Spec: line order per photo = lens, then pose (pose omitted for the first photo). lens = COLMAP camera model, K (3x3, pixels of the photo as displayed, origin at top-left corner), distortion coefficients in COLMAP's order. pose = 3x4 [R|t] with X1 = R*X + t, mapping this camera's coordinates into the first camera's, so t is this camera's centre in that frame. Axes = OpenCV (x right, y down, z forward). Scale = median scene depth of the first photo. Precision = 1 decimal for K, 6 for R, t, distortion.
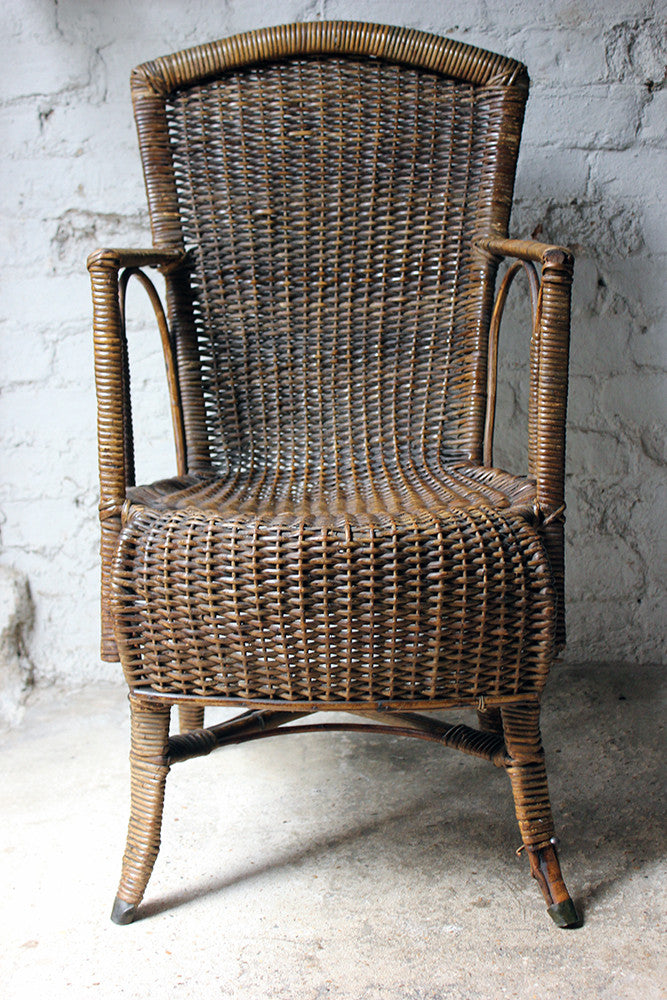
lens RADIAL K [[1443.7, 0, 341.9], [0, 1443.7, 507.8], [0, 0, 1]] dist [-0.013676, 0.000000]
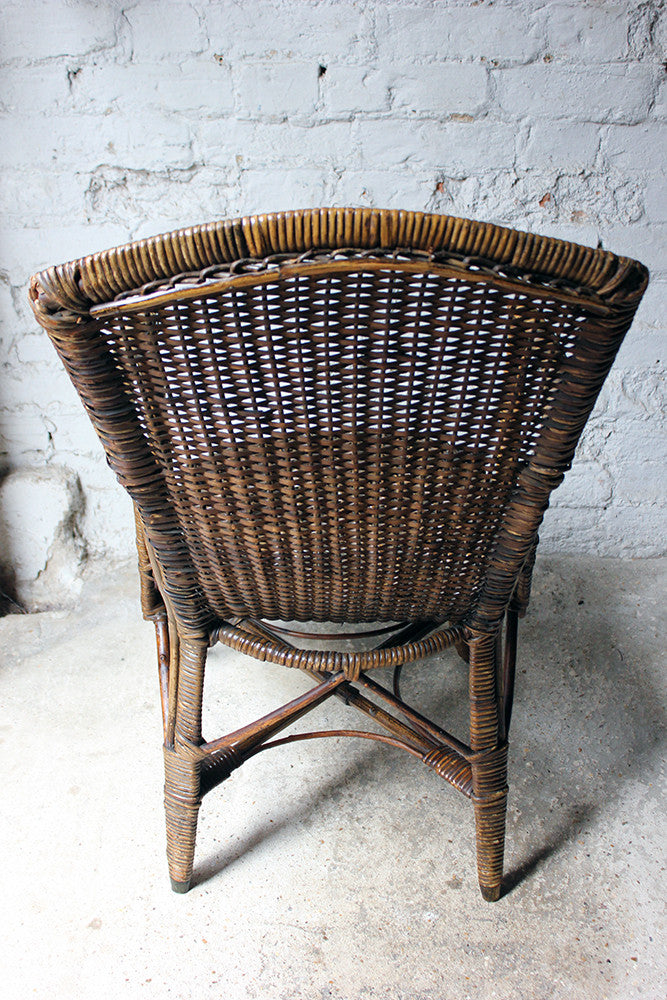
lens RADIAL K [[1186.3, 0, 340.3], [0, 1186.3, 499.8], [0, 0, 1]] dist [-0.050306, 0.000000]
pose [[0.999624, 0.027409, 0.001129, -0.009230], [-0.026098, 0.937533, 0.346915, -0.287975], [0.008450, -0.346814, 0.937896, 0.115609]]
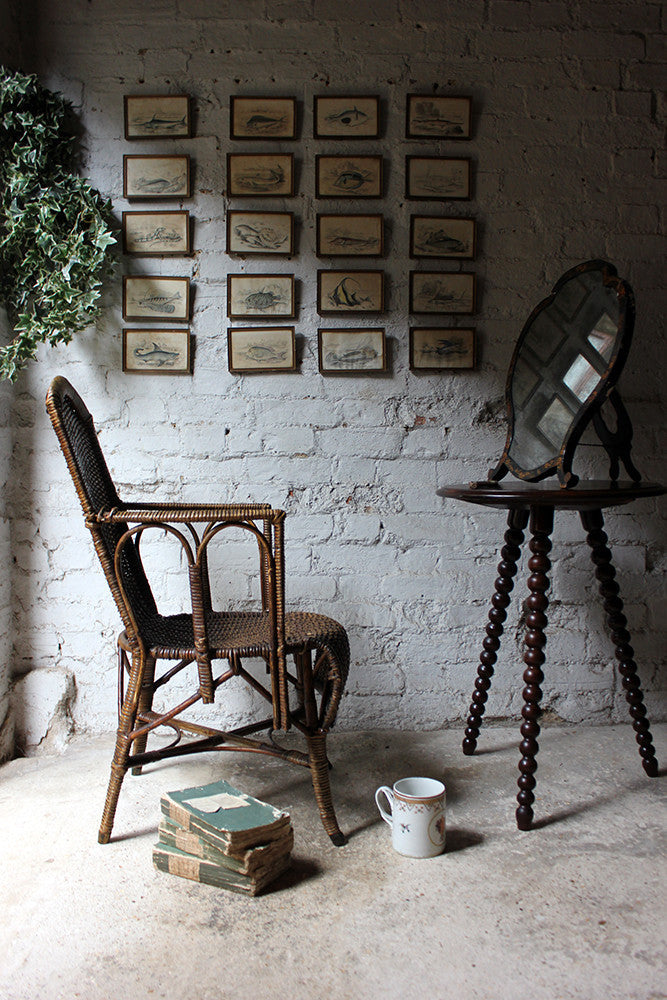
lens RADIAL K [[876.3, 0, 341.0], [0, 876.3, 519.3], [0, 0, 1]] dist [-0.116175, 0.063125]
pose [[0.998836, 0.031022, 0.036941, 0.084926], [-0.025279, 0.988829, -0.146893, 0.006802], [-0.041085, 0.145788, 0.988462, -0.155216]]
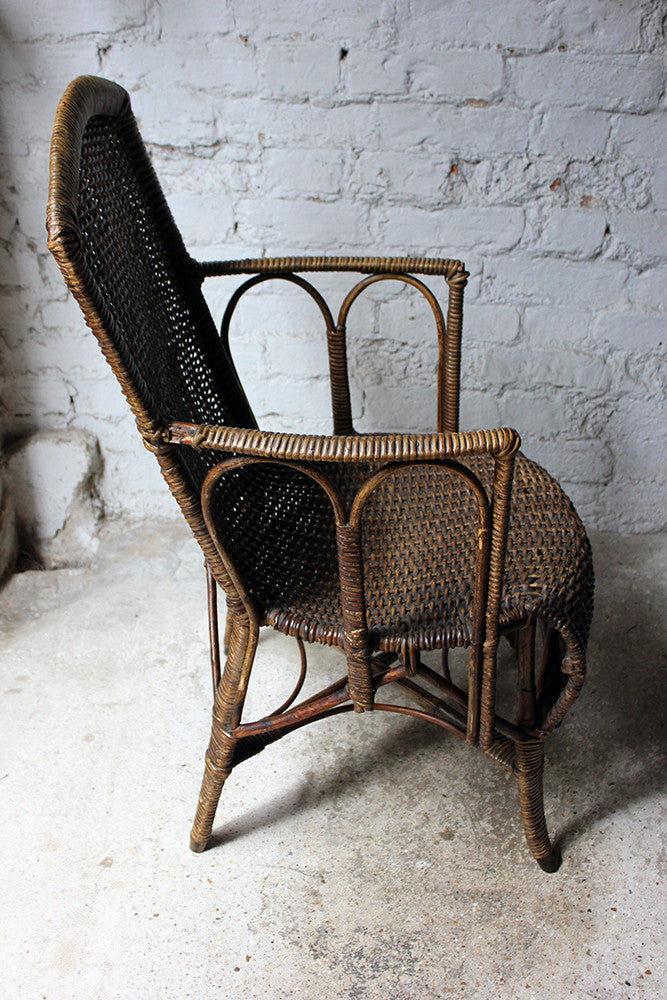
lens RADIAL K [[1186.3, 0, 344.3], [0, 1186.3, 503.1], [0, 0, 1]] dist [-0.050306, 0.000000]
pose [[0.998436, 0.055798, -0.003368, -0.007712], [-0.050524, 0.926563, 0.372732, -0.299630], [0.023918, -0.371979, 0.927933, 0.079985]]
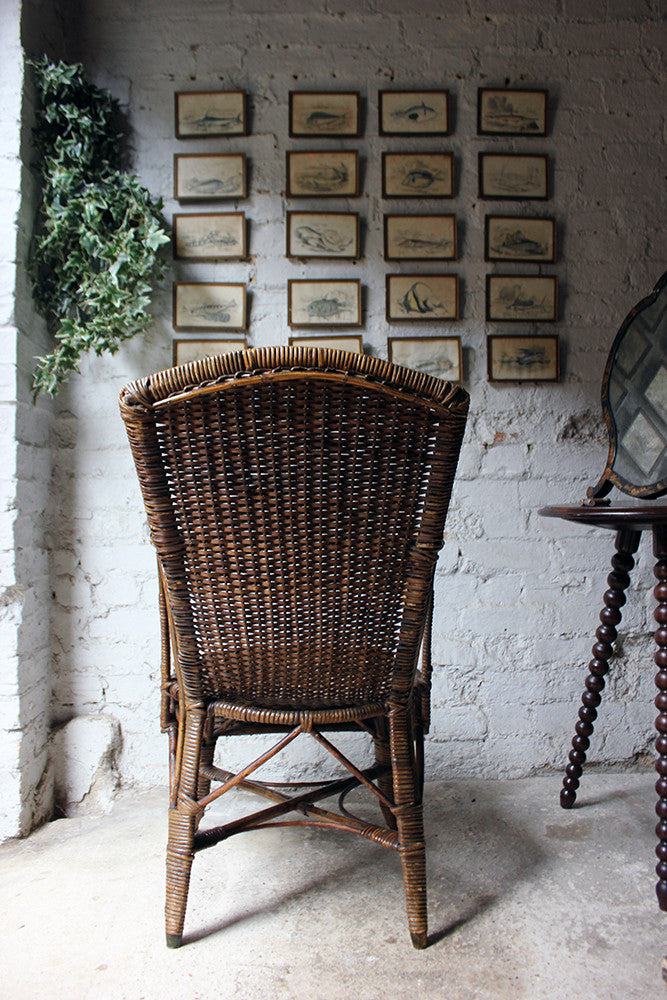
lens RADIAL K [[795.2, 0, 335.2], [0, 795.2, 516.4], [0, 0, 1]] dist [-0.133492, 0.069790]
pose [[0.999414, 0.019974, 0.027791, 0.002126], [-0.014165, 0.980625, -0.195379, -0.012585], [-0.031155, 0.194871, 0.980334, 0.063686]]
